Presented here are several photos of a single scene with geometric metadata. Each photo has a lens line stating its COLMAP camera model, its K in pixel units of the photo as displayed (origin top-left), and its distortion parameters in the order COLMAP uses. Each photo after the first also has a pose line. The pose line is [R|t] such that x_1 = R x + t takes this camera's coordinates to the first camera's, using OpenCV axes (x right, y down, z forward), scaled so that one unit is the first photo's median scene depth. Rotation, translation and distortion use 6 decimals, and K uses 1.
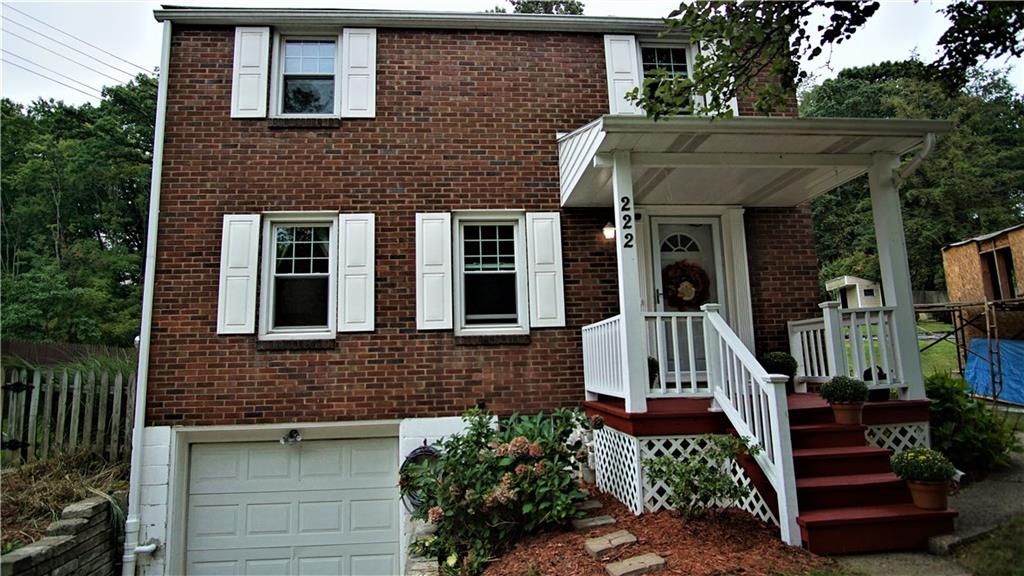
lens RADIAL K [[548.6, 0, 510.1], [0, 548.6, 287.3], [0, 0, 1]] dist [-0.035267, 0.010042]
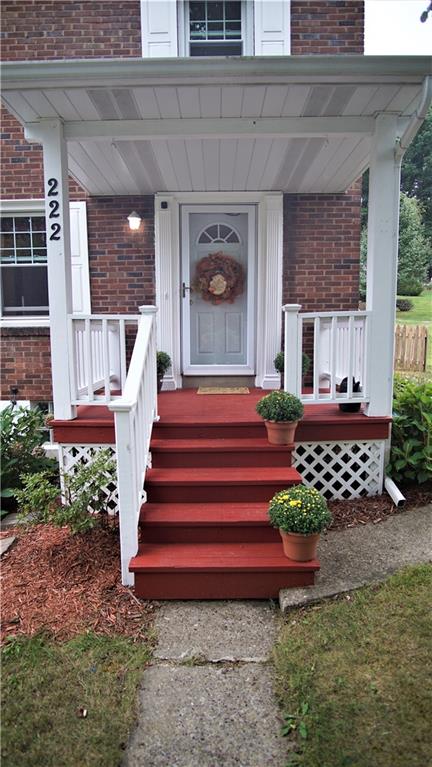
lens RADIAL K [[410.9, 0, 213.3], [0, 410.9, 383.8], [0, 0, 1]] dist [-0.035267, 0.010042]
pose [[0.996060, 0.029740, -0.083547, 0.392610], [-0.006330, 0.963533, 0.267514, -0.019463], [0.088456, -0.265931, 0.959925, 0.240837]]
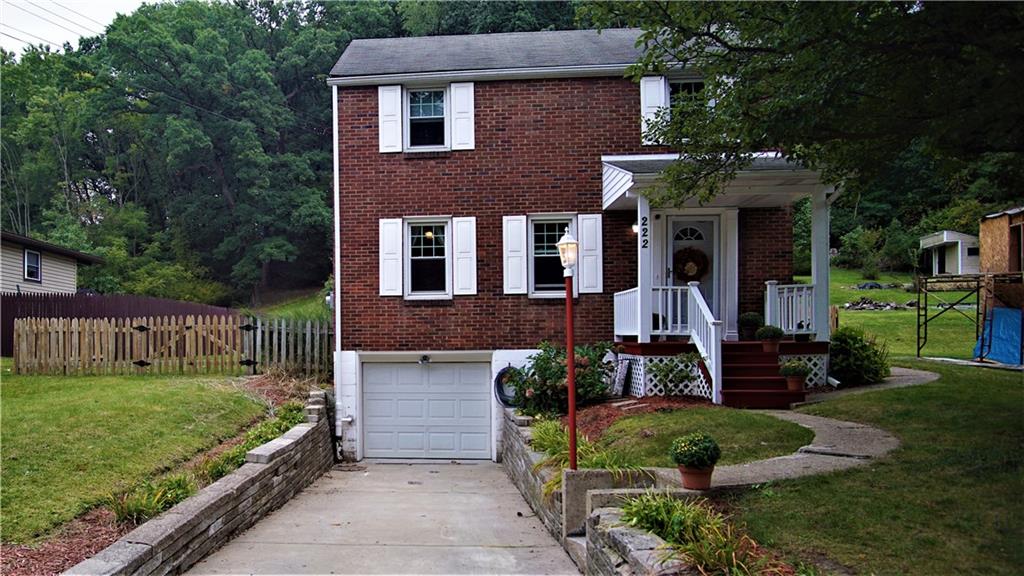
lens RADIAL K [[677.6, 0, 400.0], [0, 677.6, 347.4], [0, 0, 1]] dist [-0.029266, 0.001139]
pose [[0.985201, 0.023765, -0.169745, -0.125528], [0.004111, 0.986780, 0.162012, -0.081386], [0.171351, -0.160312, 0.972080, -0.898669]]
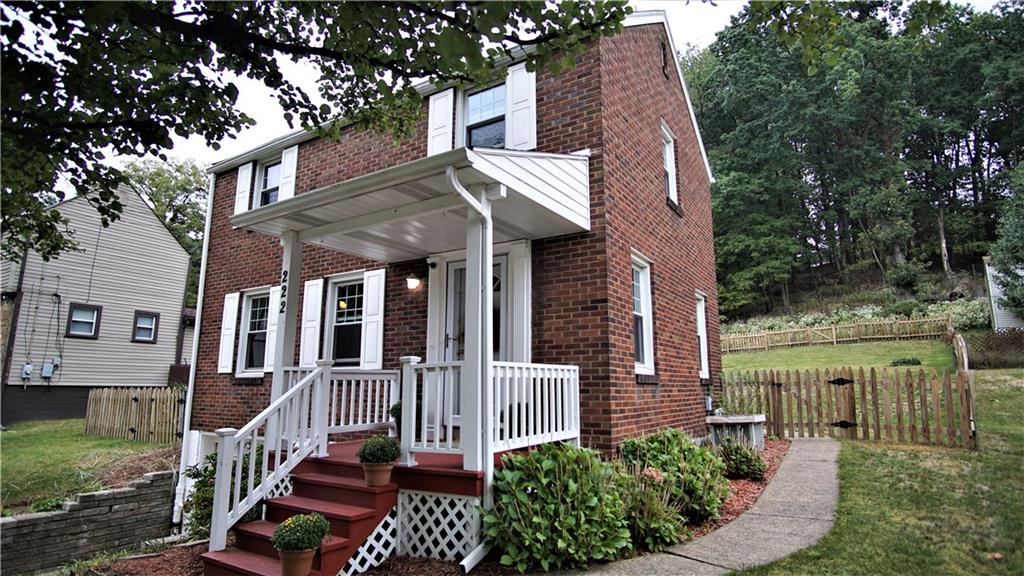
lens RADIAL K [[548.6, 0, 514.6], [0, 548.6, 286.8], [0, 0, 1]] dist [-0.035267, 0.010042]
pose [[0.799597, -0.080712, -0.595088, 0.998087], [0.068512, 0.996718, -0.043129, -0.031732], [0.596616, -0.006285, 0.802502, 0.246995]]
